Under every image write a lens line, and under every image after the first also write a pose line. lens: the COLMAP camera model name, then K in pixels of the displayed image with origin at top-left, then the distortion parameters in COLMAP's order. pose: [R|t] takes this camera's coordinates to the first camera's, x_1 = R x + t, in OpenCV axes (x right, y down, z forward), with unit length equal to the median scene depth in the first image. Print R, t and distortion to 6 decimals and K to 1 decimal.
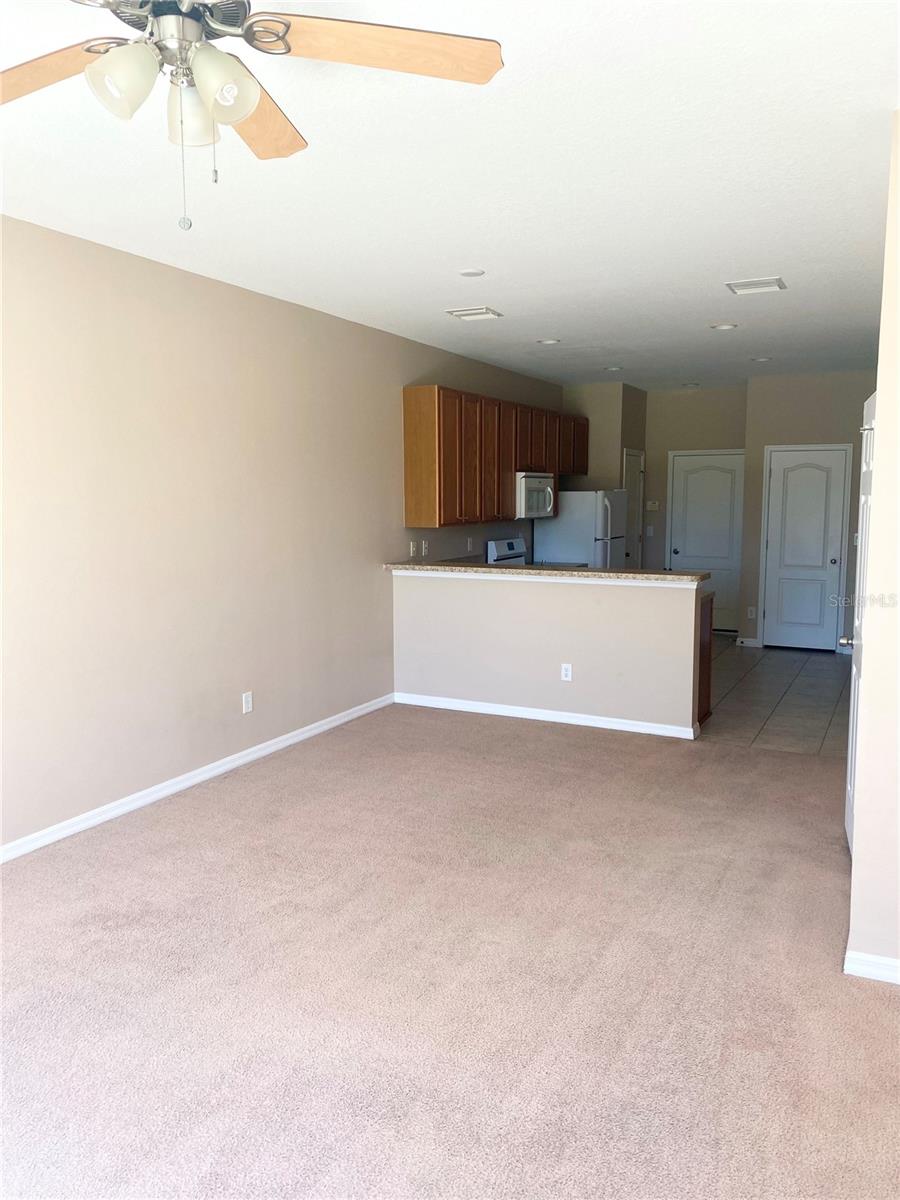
lens RADIAL K [[912.2, 0, 450.0], [0, 912.2, 600.0], [0, 0, 1]] dist [0.099596, -0.229074]
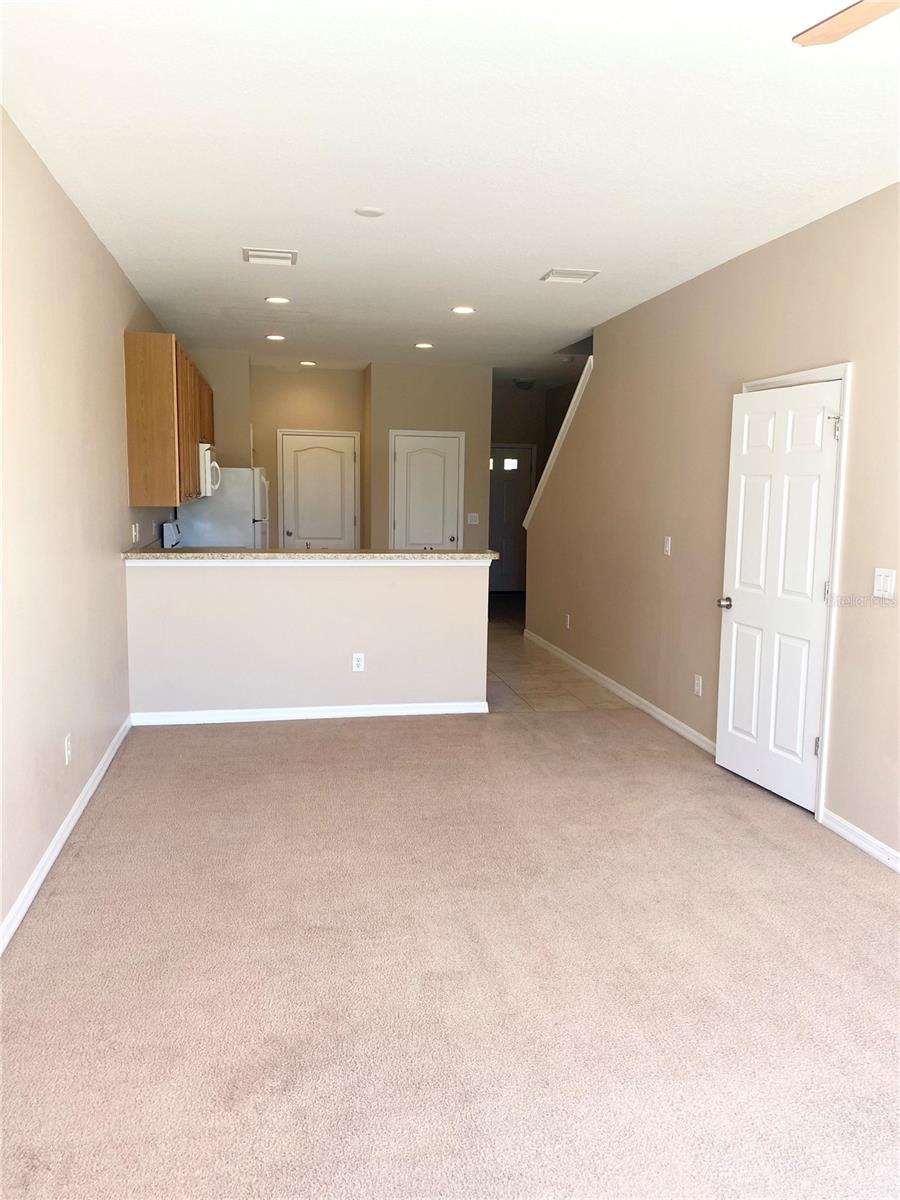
lens RADIAL K [[926.5, 0, 451.9], [0, 926.5, 593.6], [0, 0, 1]] dist [0.051014, -0.003314]
pose [[0.780393, -0.065402, 0.621860, -0.408586], [0.053603, 0.997851, 0.037677, -0.022614], [-0.622988, 0.003931, 0.782222, 0.216293]]
